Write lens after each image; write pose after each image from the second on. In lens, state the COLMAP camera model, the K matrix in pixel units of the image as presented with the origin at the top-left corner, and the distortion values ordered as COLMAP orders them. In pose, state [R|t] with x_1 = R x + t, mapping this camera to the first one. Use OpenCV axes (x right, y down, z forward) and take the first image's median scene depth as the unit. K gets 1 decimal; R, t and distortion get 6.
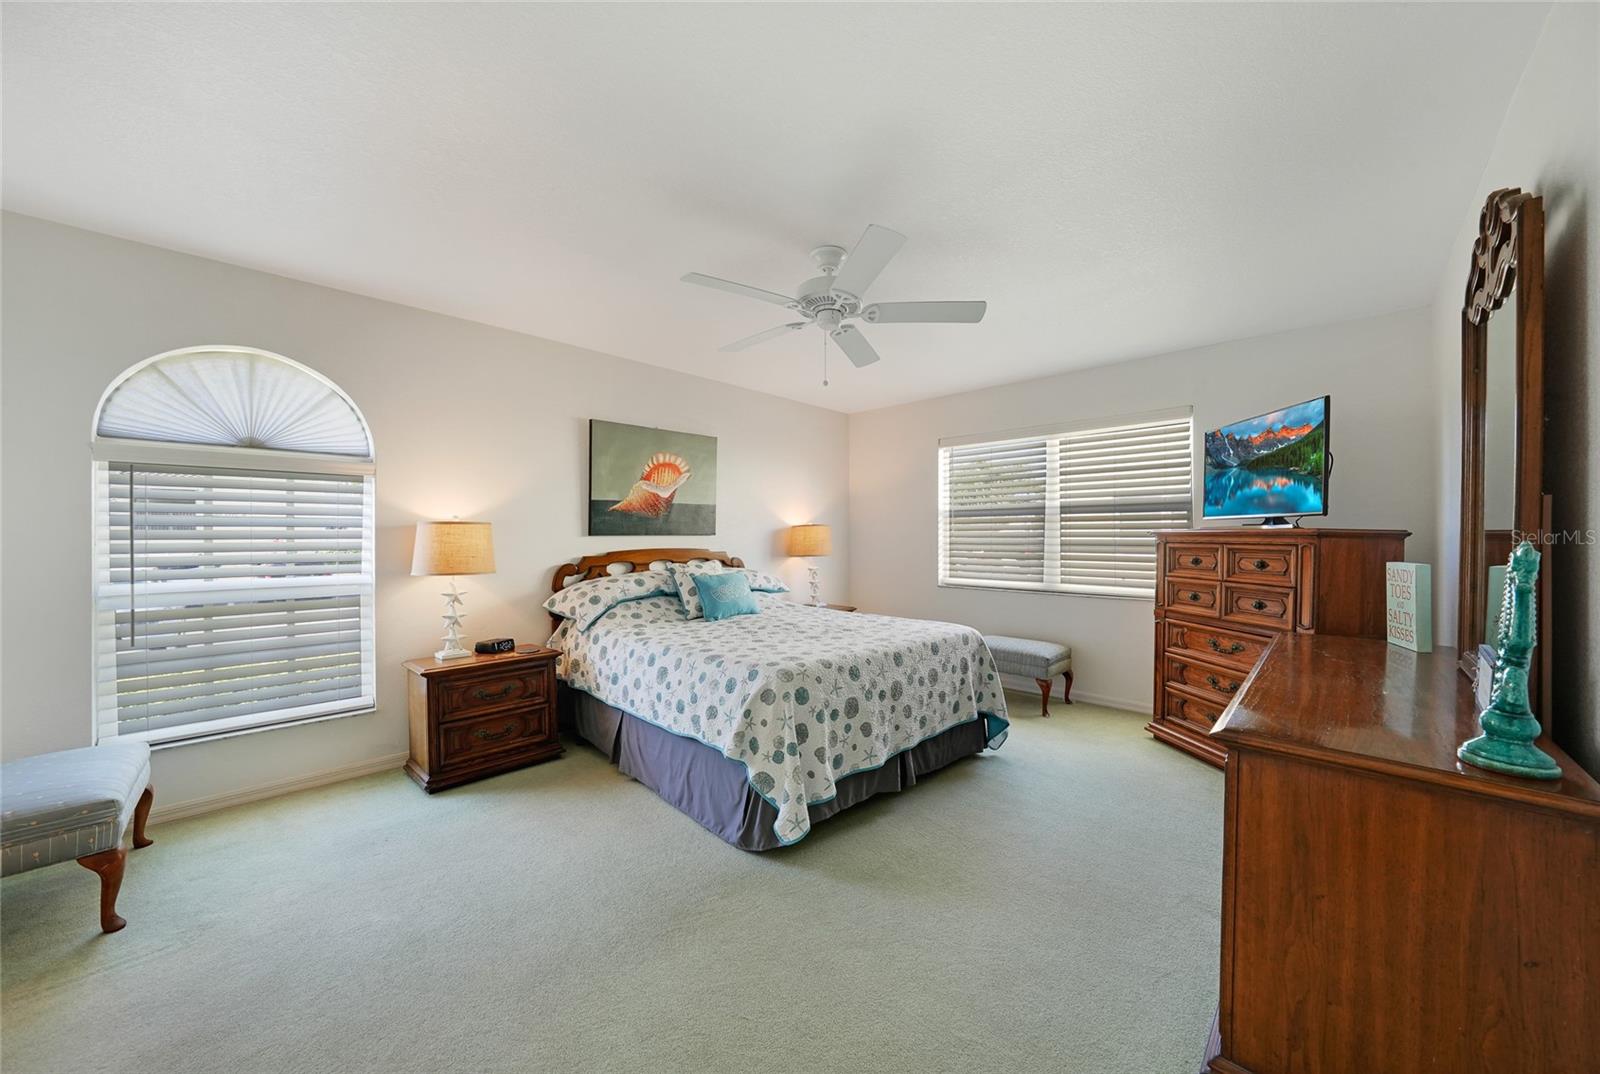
lens RADIAL K [[520.0, 0, 800.0], [0, 520.0, 537.0], [0, 0, 1]] dist [-0.007526, 0.000080]
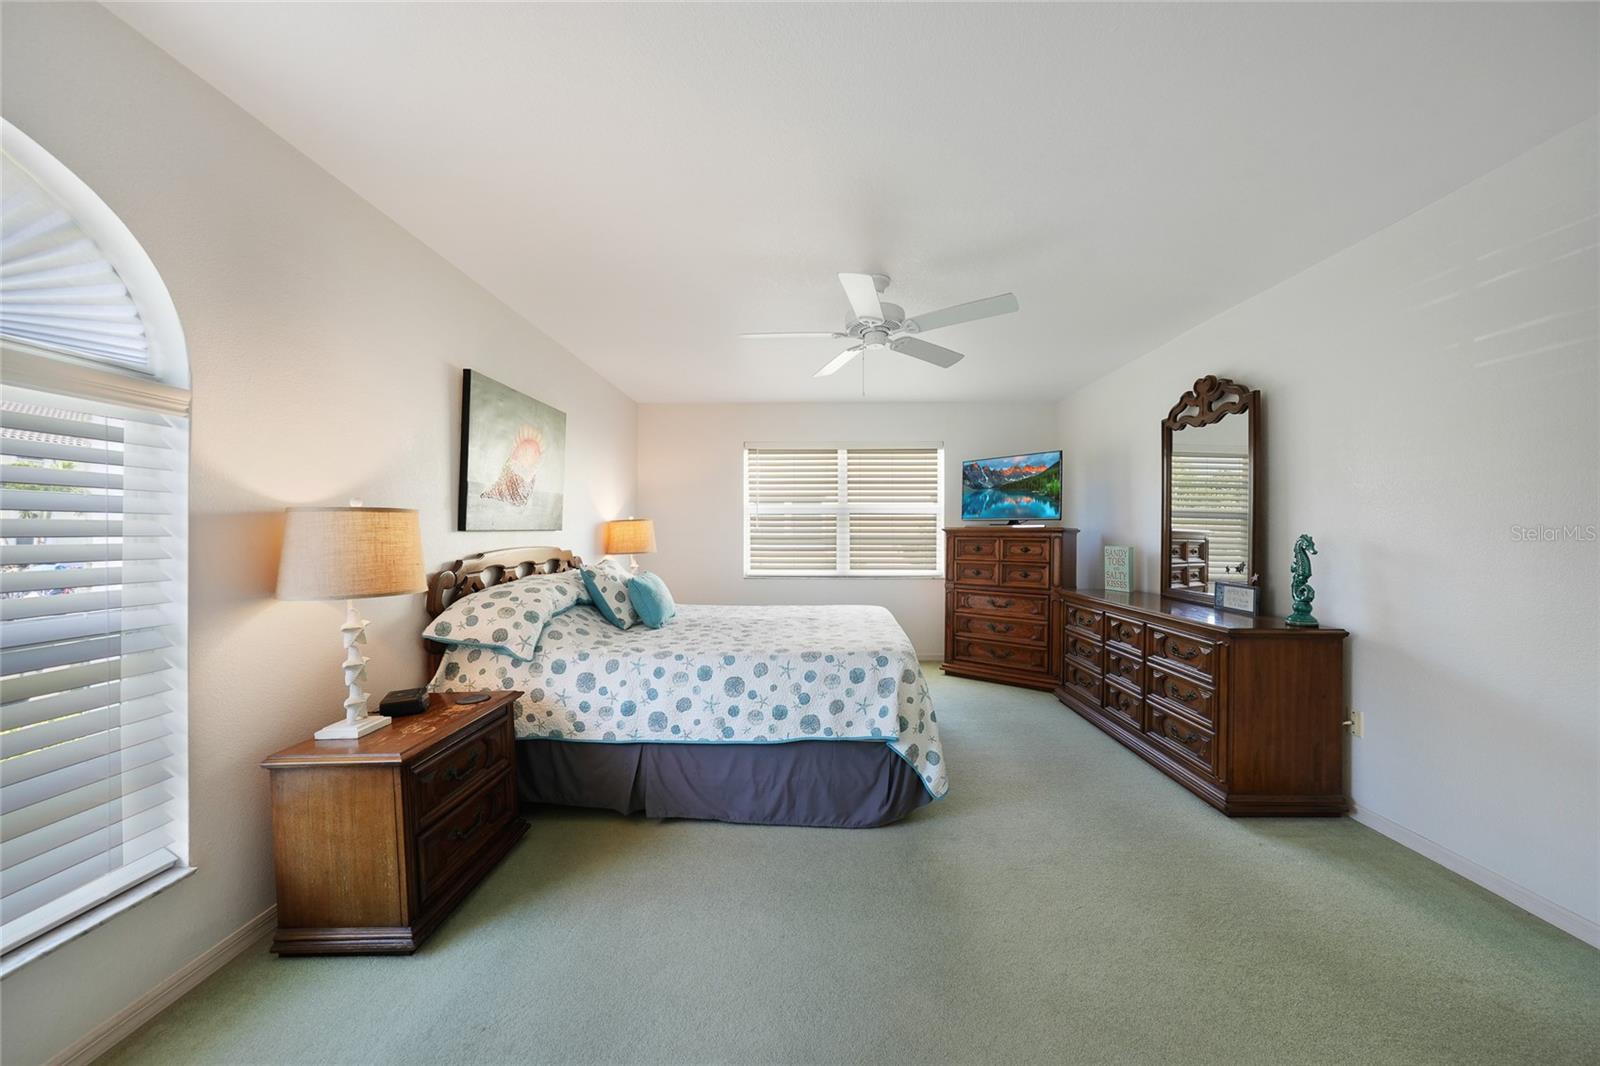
lens RADIAL K [[512.8, 0, 800.0], [0, 512.8, 533.0], [0, 0, 1]] dist [-0.011425, -0.000031]
pose [[0.765340, -0.000180, 0.643626, -0.683712], [-0.000436, 1.000000, 0.000798, -0.000666], [-0.643626, -0.000891, 0.765340, 0.224744]]
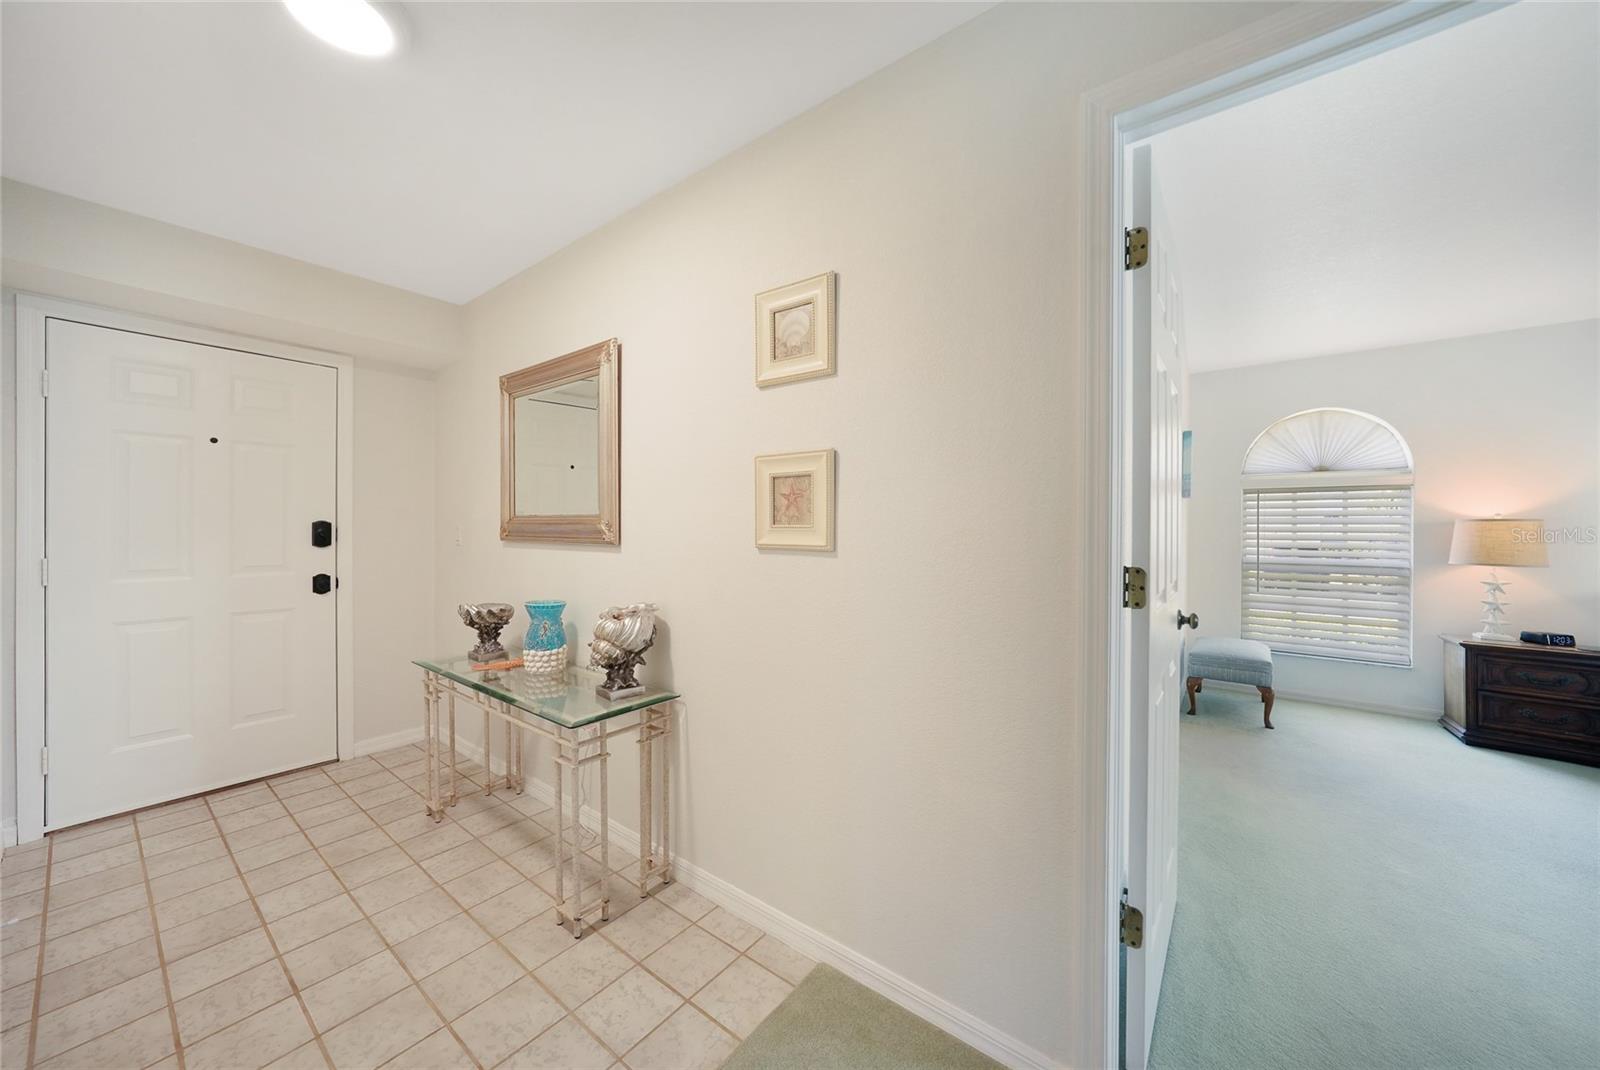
lens RADIAL K [[557.5, 0, 804.2], [0, 557.5, 530.7], [0, 0, 1]] dist [-0.027882, 0.005627]
pose [[0.082851, 0.006062, -0.996544, 0.384183], [-0.002352, 0.999980, 0.005888, -0.006359], [0.996559, 0.001856, 0.082864, -0.605152]]
